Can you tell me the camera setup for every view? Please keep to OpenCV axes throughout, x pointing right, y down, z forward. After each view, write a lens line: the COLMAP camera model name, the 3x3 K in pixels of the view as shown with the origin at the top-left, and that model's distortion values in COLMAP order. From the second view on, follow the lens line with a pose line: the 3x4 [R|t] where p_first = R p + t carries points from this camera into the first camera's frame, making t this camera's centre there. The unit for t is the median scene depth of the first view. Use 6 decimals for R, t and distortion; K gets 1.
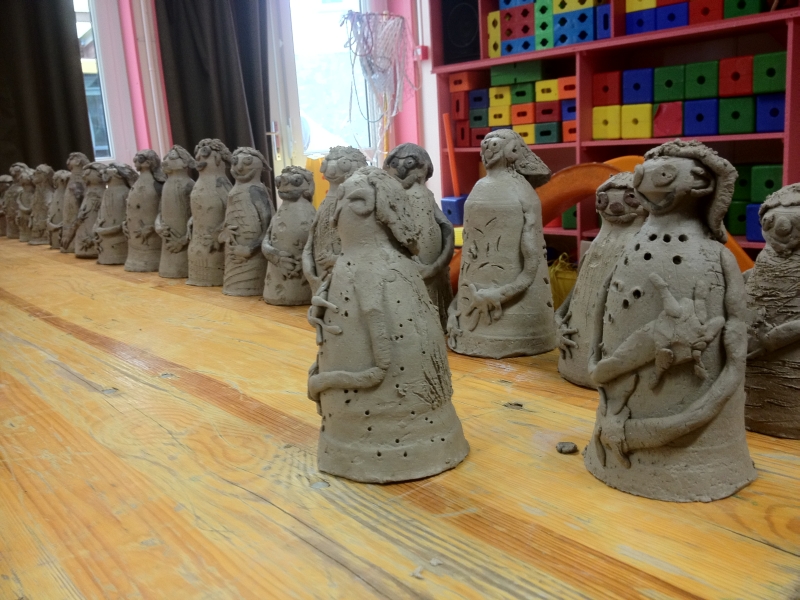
lens RADIAL K [[755.2, 0, 396.1], [0, 755.2, 302.1], [0, 0, 1]] dist [0.027494, 0.000000]
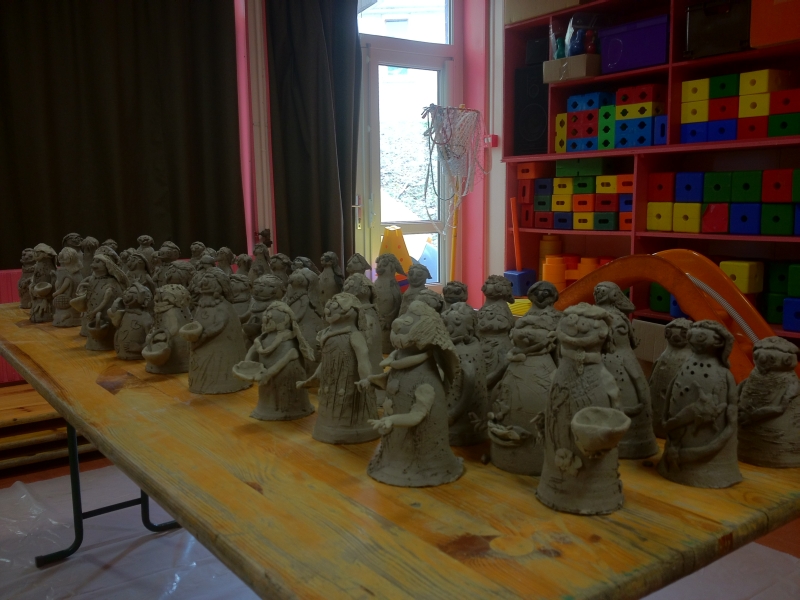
lens RADIAL K [[755.2, 0, 384.1], [0, 755.2, 307.8], [0, 0, 1]] dist [0.027494, 0.000000]
pose [[0.996132, 0.056543, -0.067262, -0.053559], [-0.060680, 0.996282, -0.061151, -0.007587], [0.063555, 0.064996, 0.995860, -0.160232]]
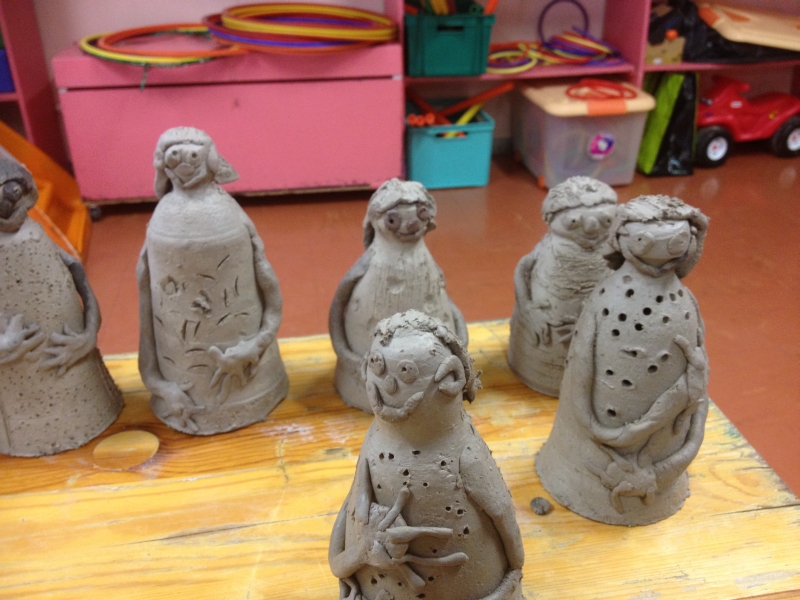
lens RADIAL K [[755.2, 0, 397.6], [0, 755.2, 297.2], [0, 0, 1]] dist [0.027494, 0.000000]
pose [[0.514542, -0.347602, 0.783849, -0.081641], [0.163527, 0.937149, 0.308239, -0.058934], [-0.841728, -0.030422, 0.539044, 0.096836]]
